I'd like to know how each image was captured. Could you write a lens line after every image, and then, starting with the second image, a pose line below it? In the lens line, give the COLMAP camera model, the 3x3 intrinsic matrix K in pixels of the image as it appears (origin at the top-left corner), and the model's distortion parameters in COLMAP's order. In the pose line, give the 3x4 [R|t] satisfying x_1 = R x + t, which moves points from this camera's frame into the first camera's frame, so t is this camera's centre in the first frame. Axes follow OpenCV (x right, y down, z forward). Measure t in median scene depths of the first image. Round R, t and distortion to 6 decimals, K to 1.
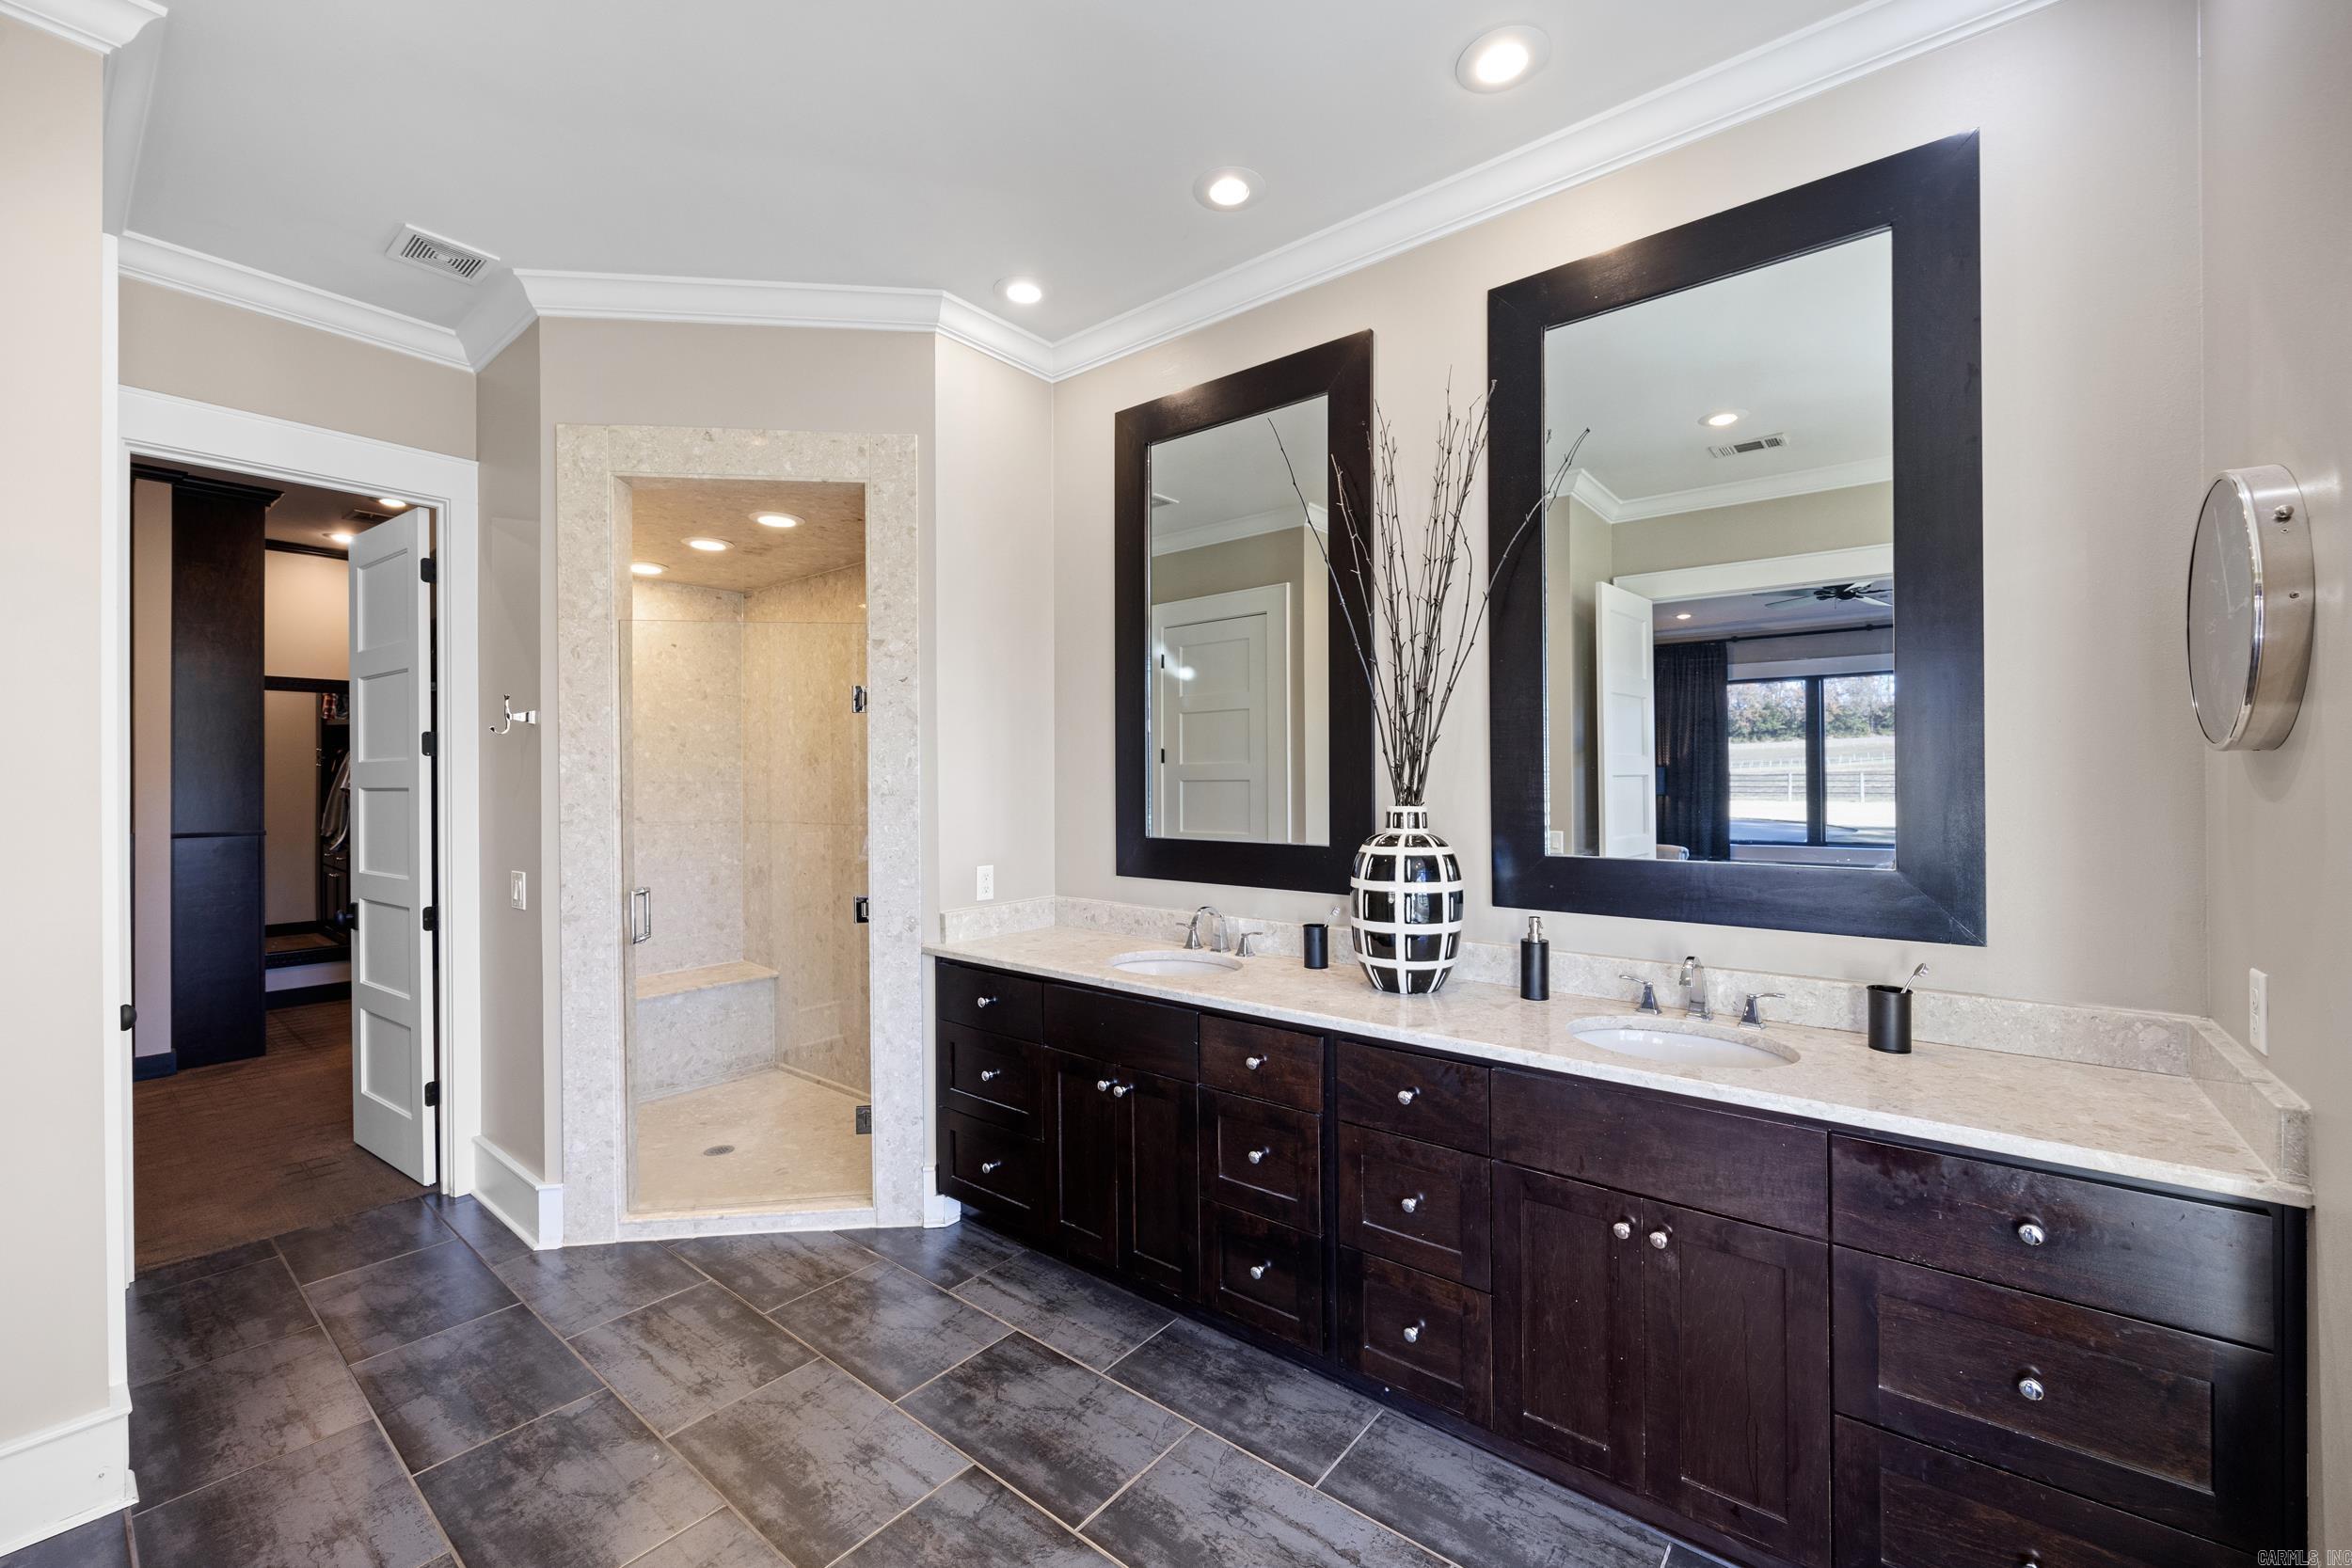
lens RADIAL K [[948.7, 0, 1180.0], [0, 948.7, 776.4], [0, 0, 1]] dist [-0.001972, -0.000264]
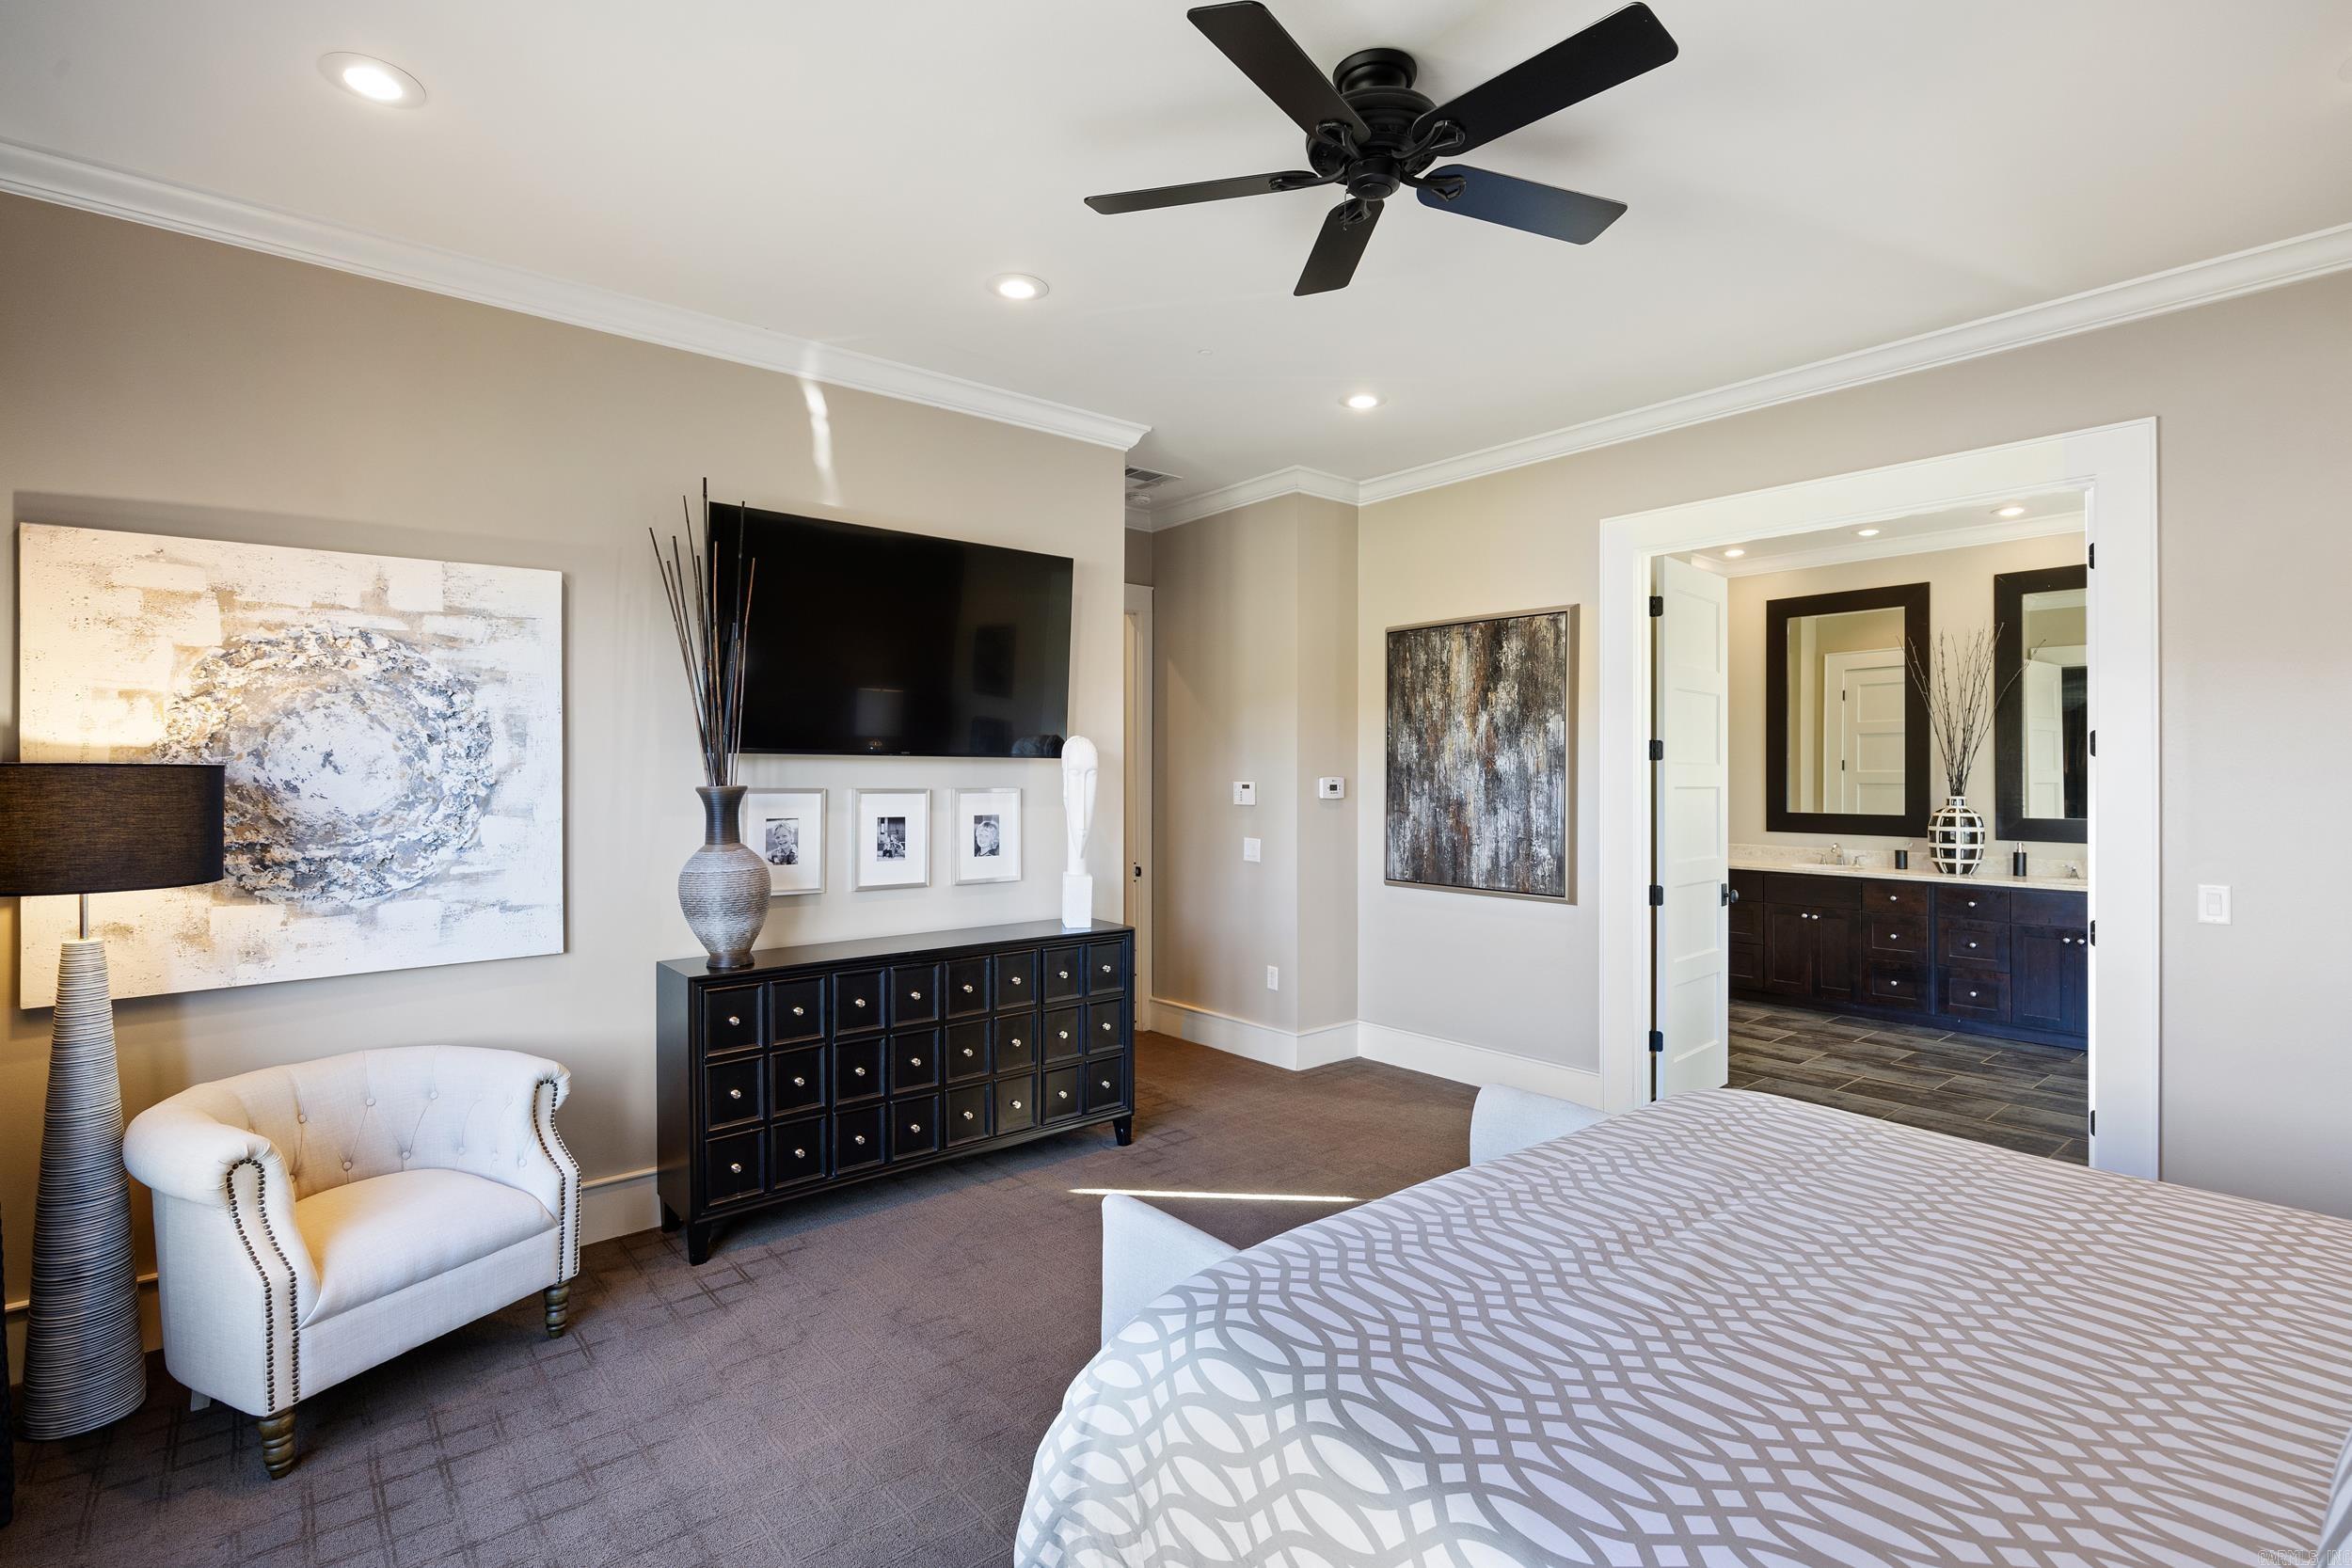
lens RADIAL K [[1104.1, 0, 1186.9], [0, 1104.1, 778.7], [0, 0, 1]] dist [-0.004155, -0.000386]
pose [[0.980826, -0.000974, -0.194882, -1.143900], [0.002045, 0.999984, 0.005294, -0.032304], [0.194874, -0.005591, 0.980812, -2.134416]]
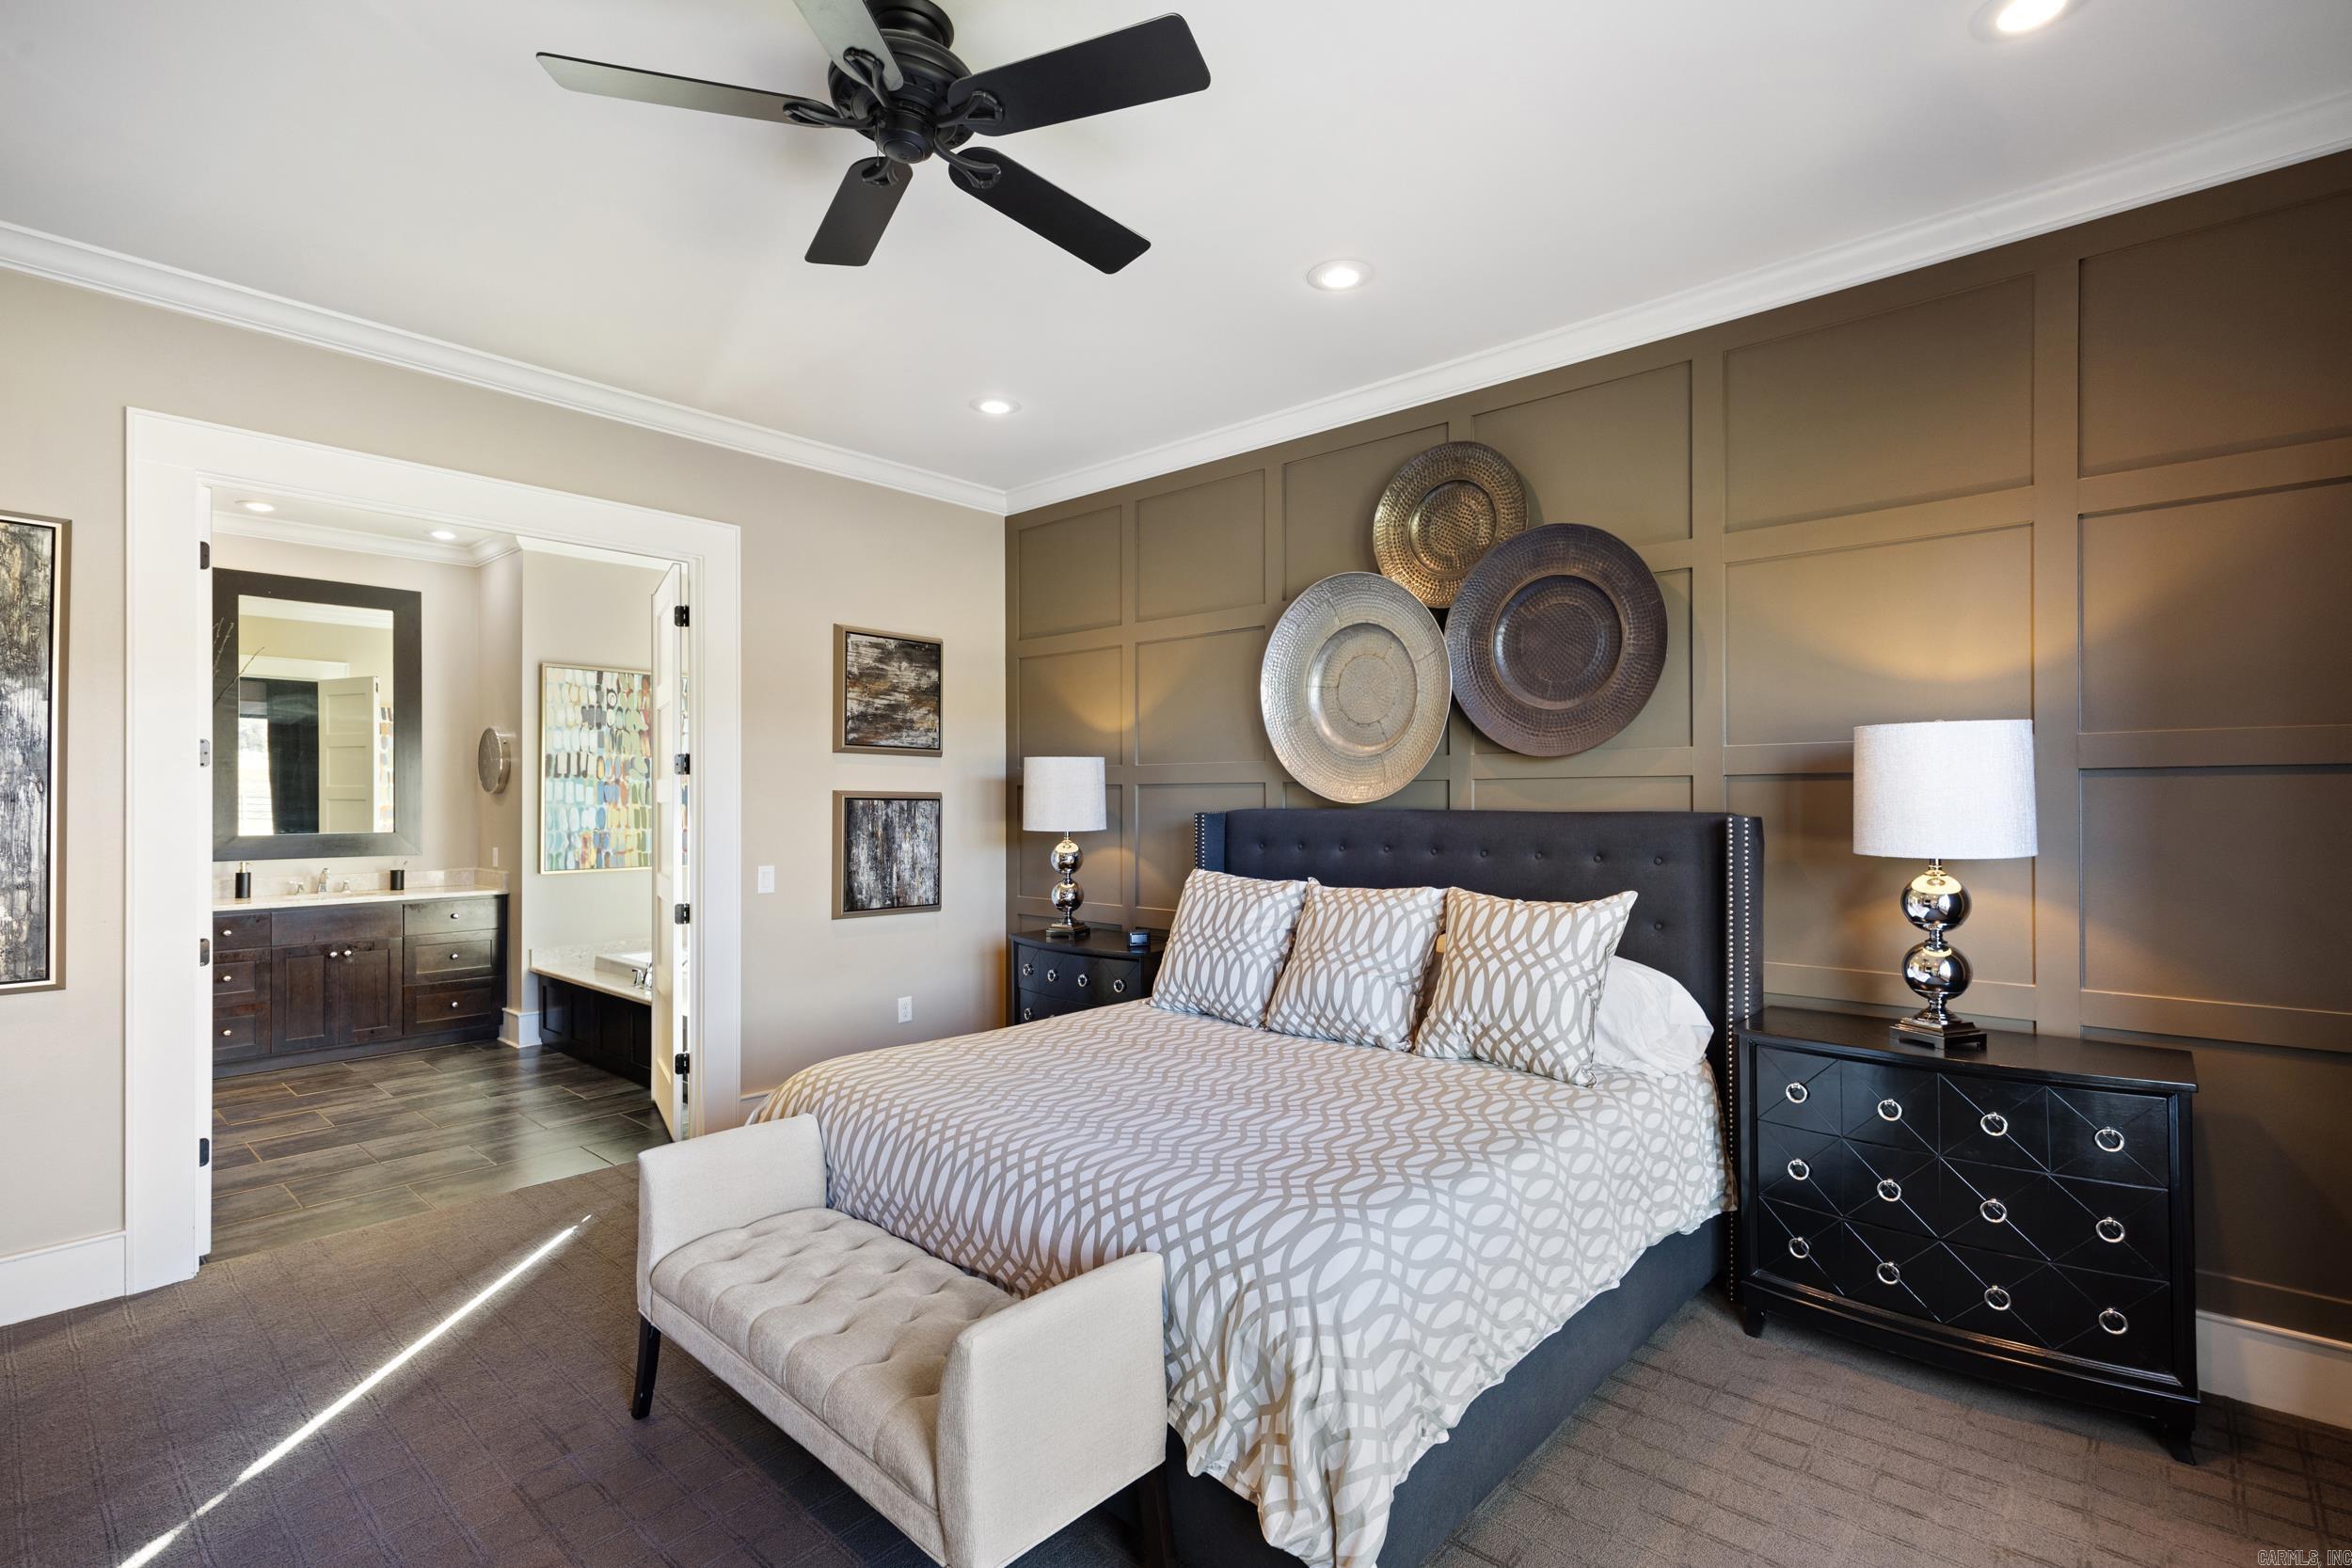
lens RADIAL K [[1104.1, 0, 1184.2], [0, 1104.1, 783.1], [0, 0, 1]] dist [-0.004155, -0.000386]
pose [[0.060800, 0.008115, 0.998117, -2.080218], [-0.003403, 0.999963, -0.007923, -0.025417], [-0.998144, -0.002915, 0.060825, -1.370536]]
